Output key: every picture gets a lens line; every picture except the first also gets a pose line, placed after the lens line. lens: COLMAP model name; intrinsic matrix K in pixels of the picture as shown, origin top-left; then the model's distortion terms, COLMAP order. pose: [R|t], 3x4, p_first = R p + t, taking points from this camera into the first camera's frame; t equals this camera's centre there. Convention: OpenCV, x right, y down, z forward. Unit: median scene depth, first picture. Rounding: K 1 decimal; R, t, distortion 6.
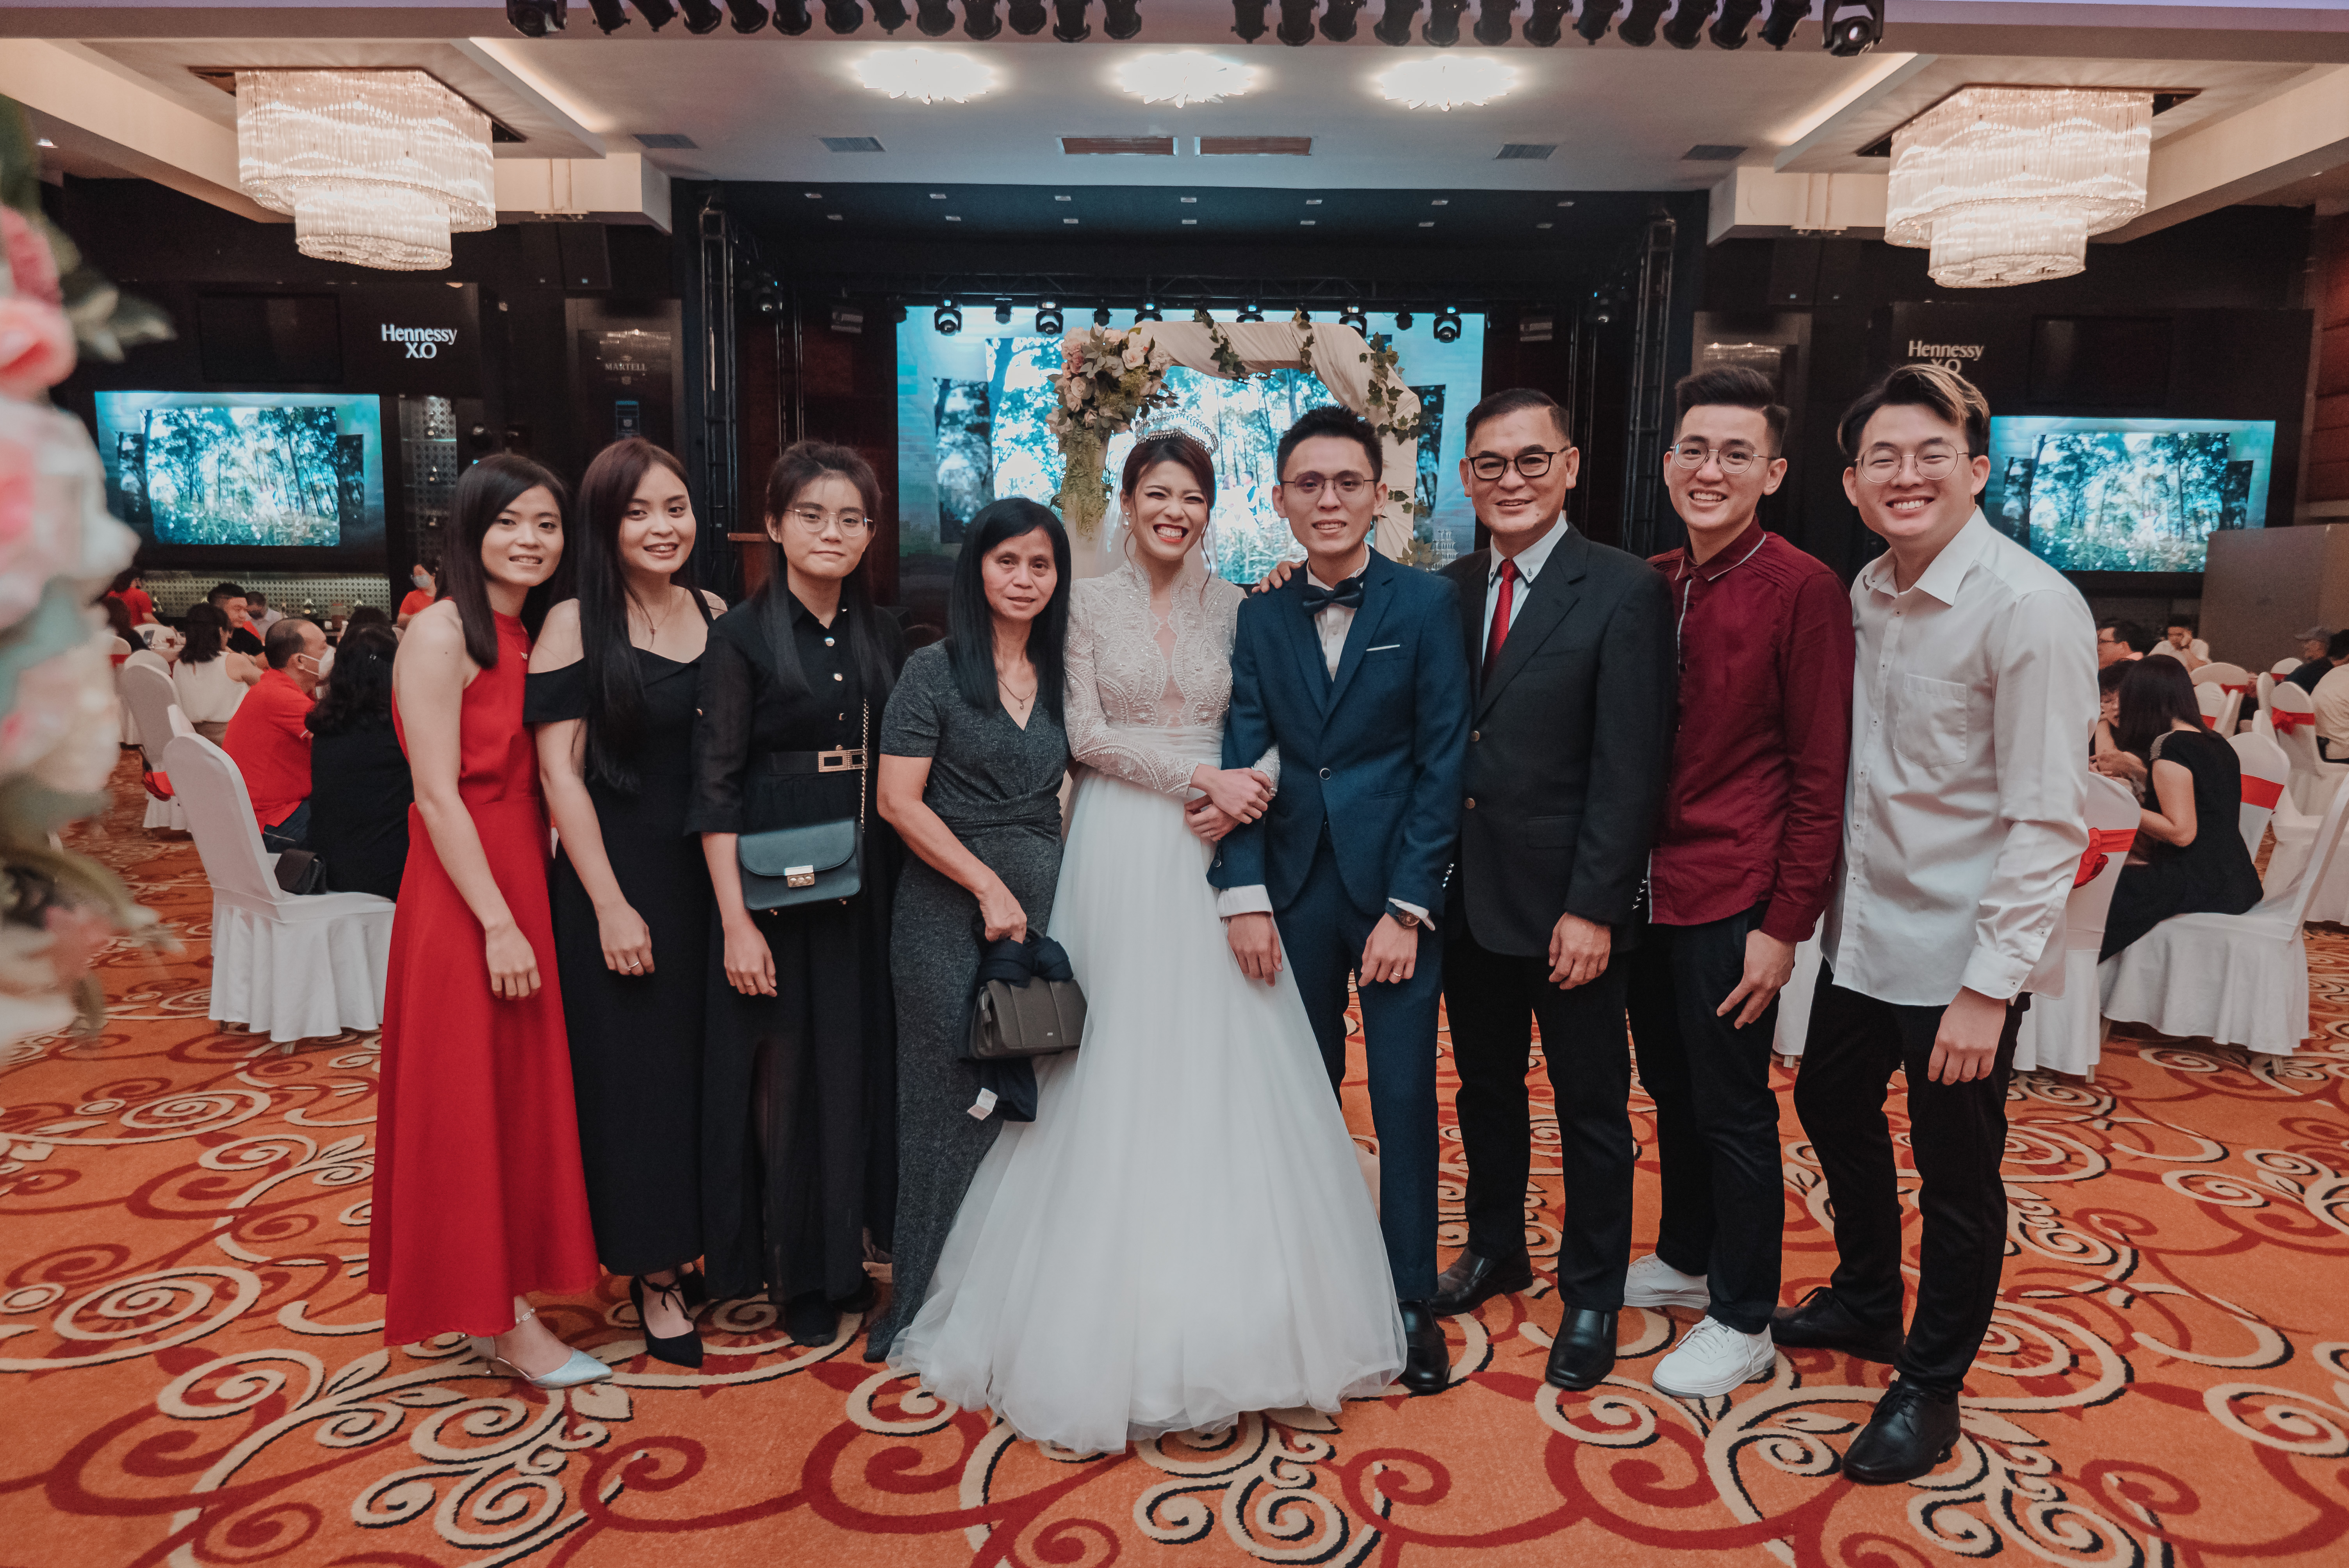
lens RADIAL K [[1468.7, 0, 1171.1], [0, 1468.7, 782.2], [0, 0, 1]] dist [-0.014094, -0.004269]
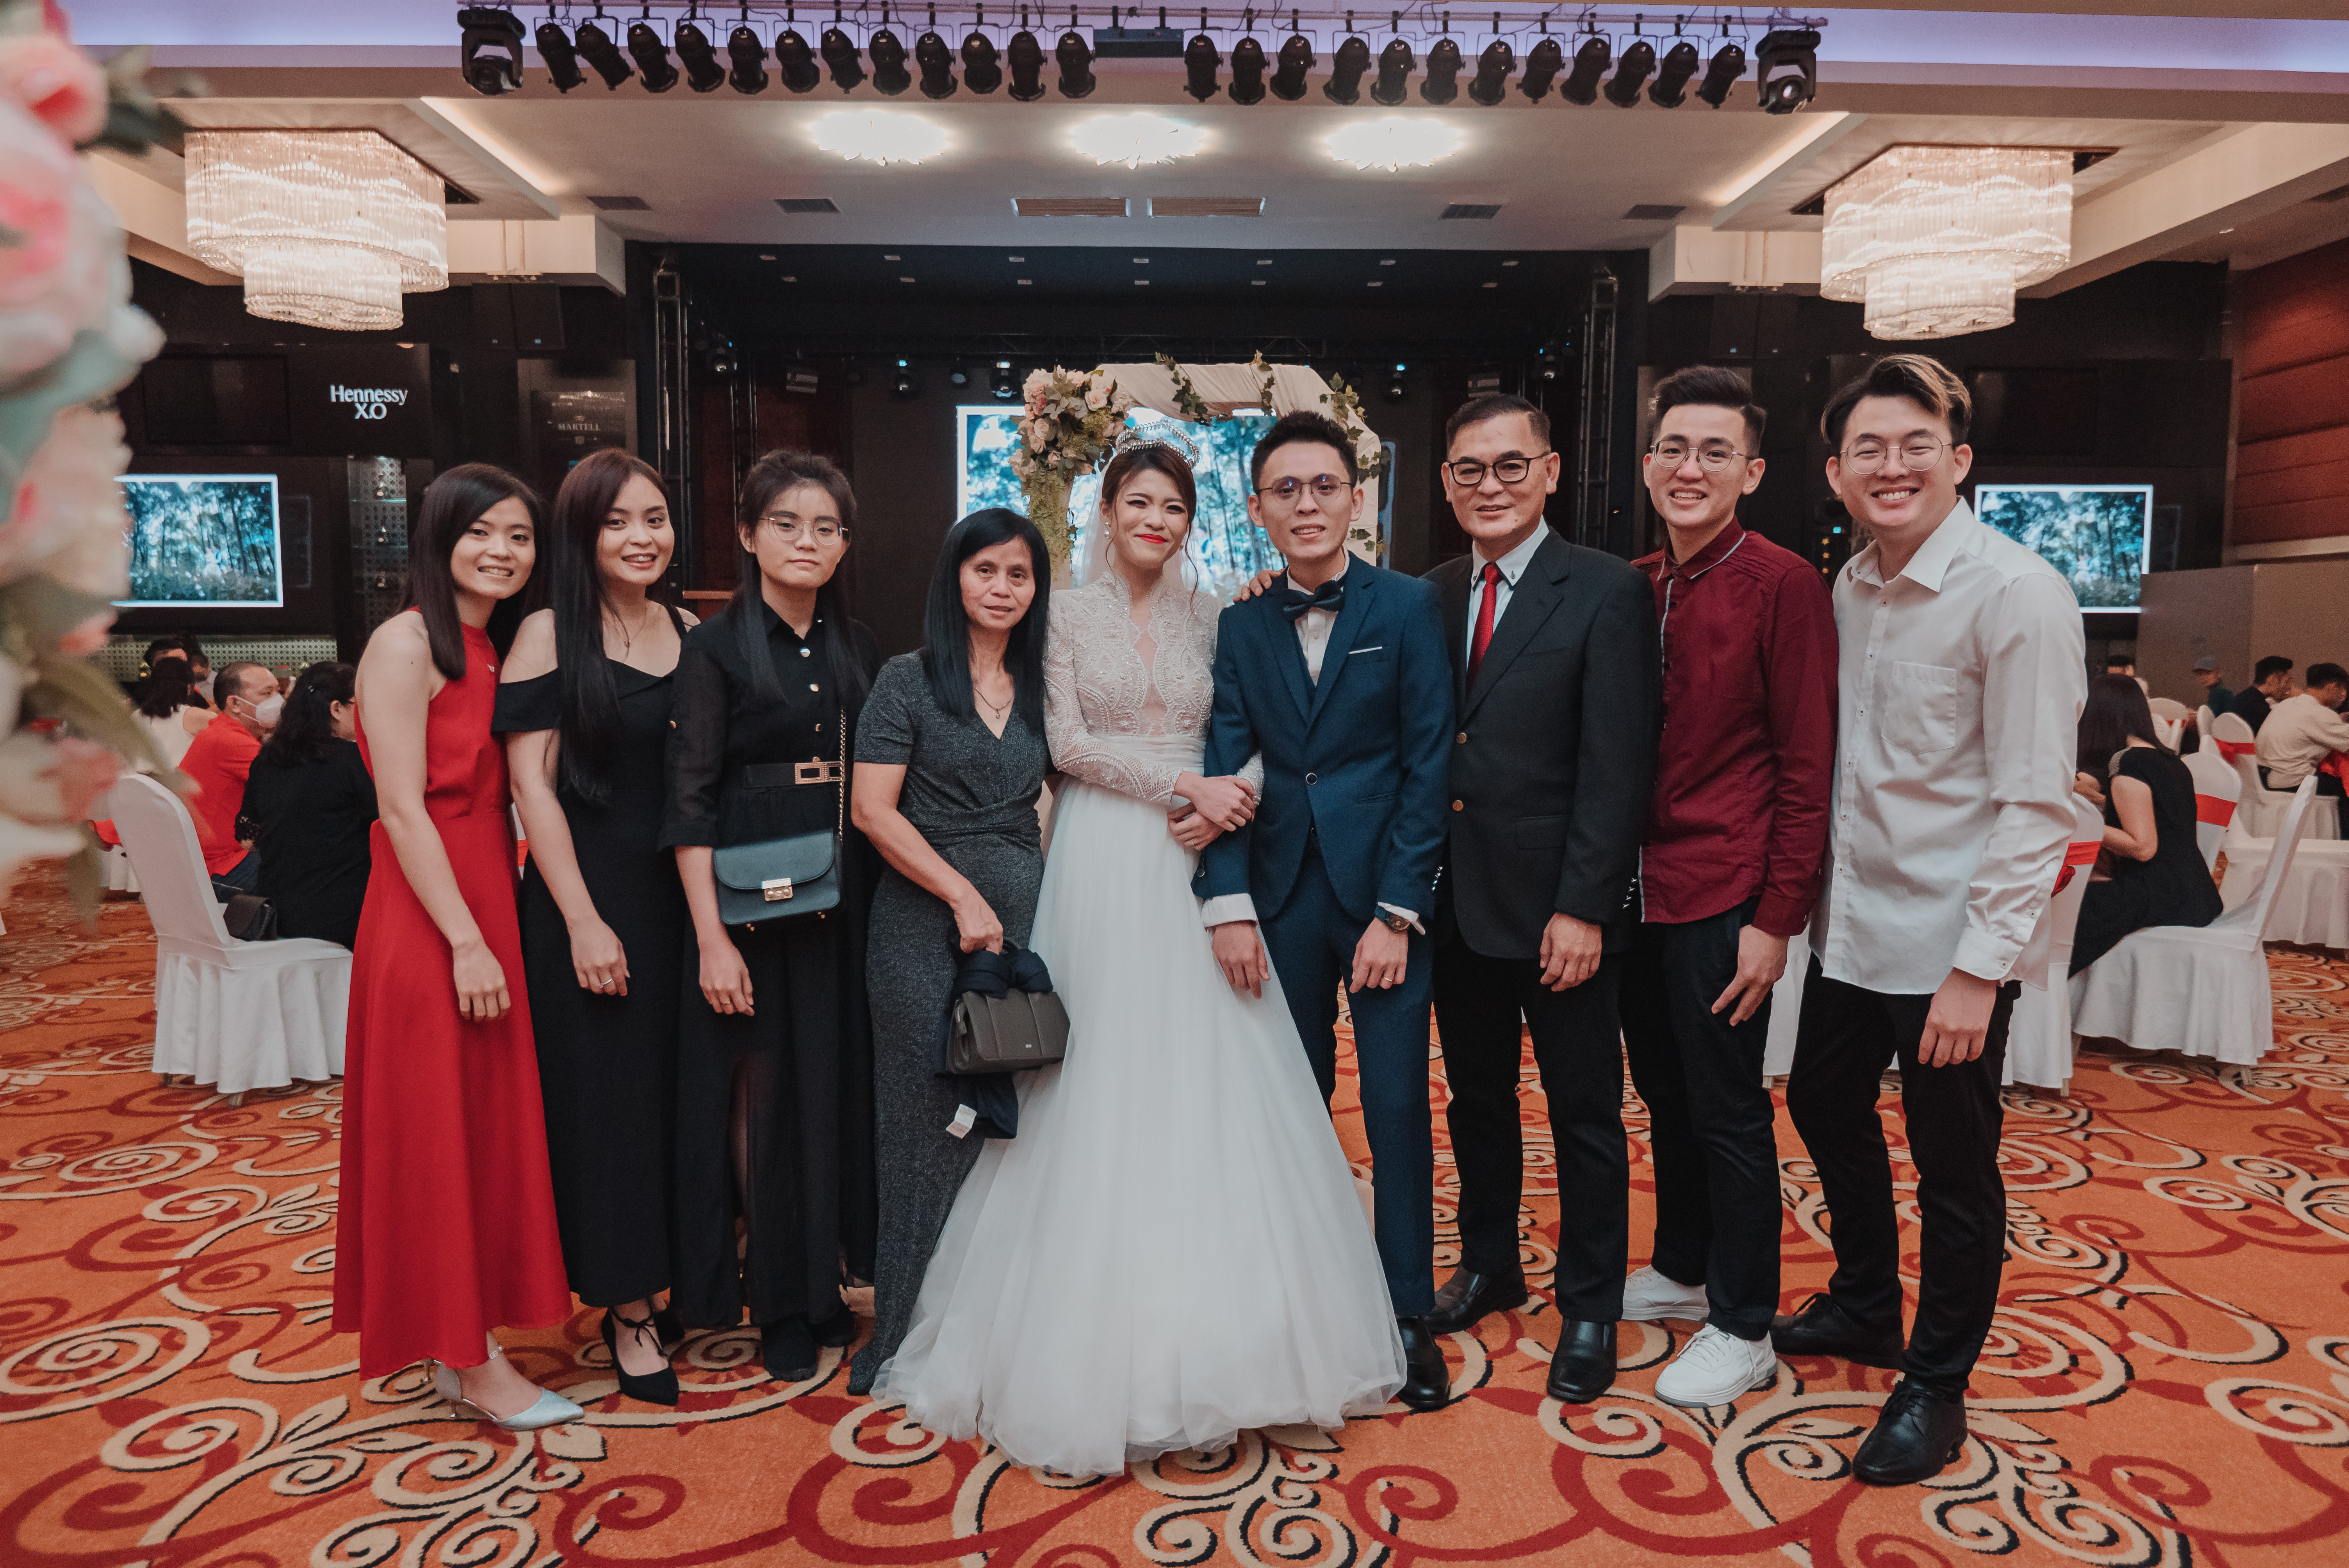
lens RADIAL K [[1468.4, 0, 1173.5], [0, 1468.4, 783.7], [0, 0, 1]] dist [-0.014179, -0.004068]
pose [[0.999371, -0.014349, 0.032419, -0.014428], [0.015694, 0.999011, -0.041610, 0.026472], [-0.031790, 0.042092, 0.998608, 0.008647]]
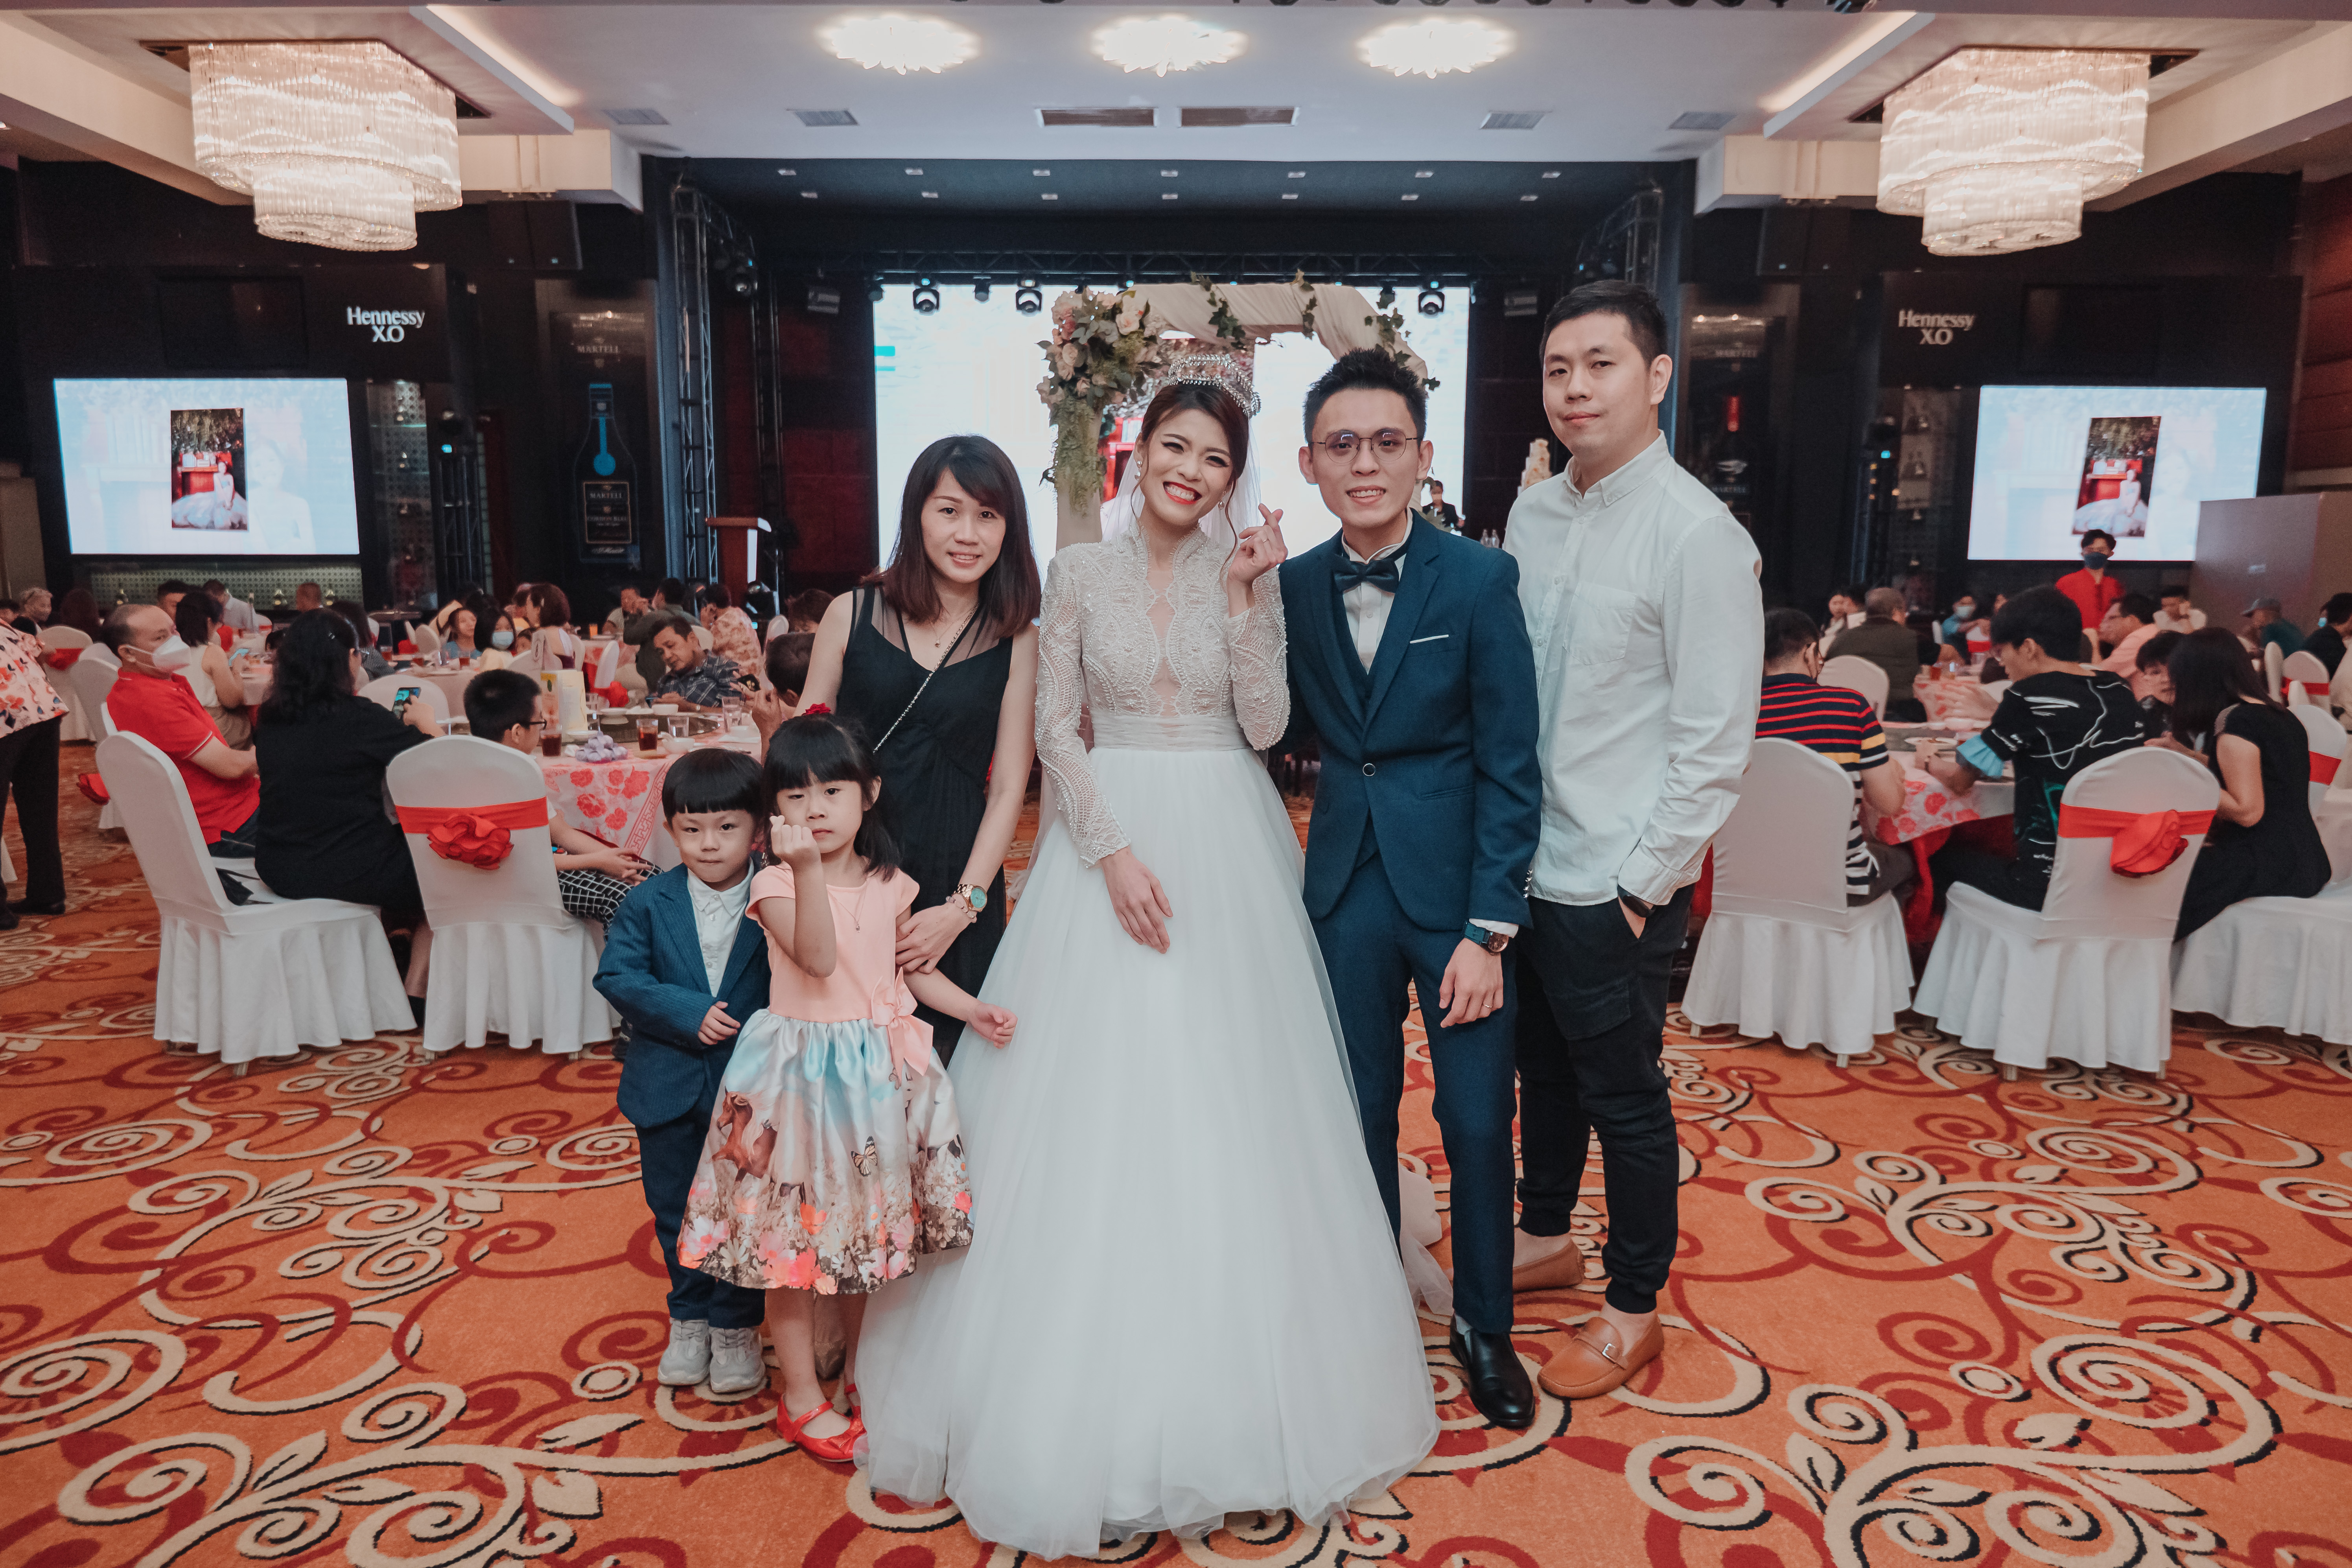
lens RADIAL K [[1445.7, 0, 1167.0], [0, 1445.7, 787.3], [0, 0, 1]] dist [-0.017922, -0.002127]
pose [[0.999854, -0.012399, 0.011722, -0.023520], [0.012196, 0.999777, 0.017243, -0.006916], [-0.011933, -0.017097, 0.999783, 0.097570]]
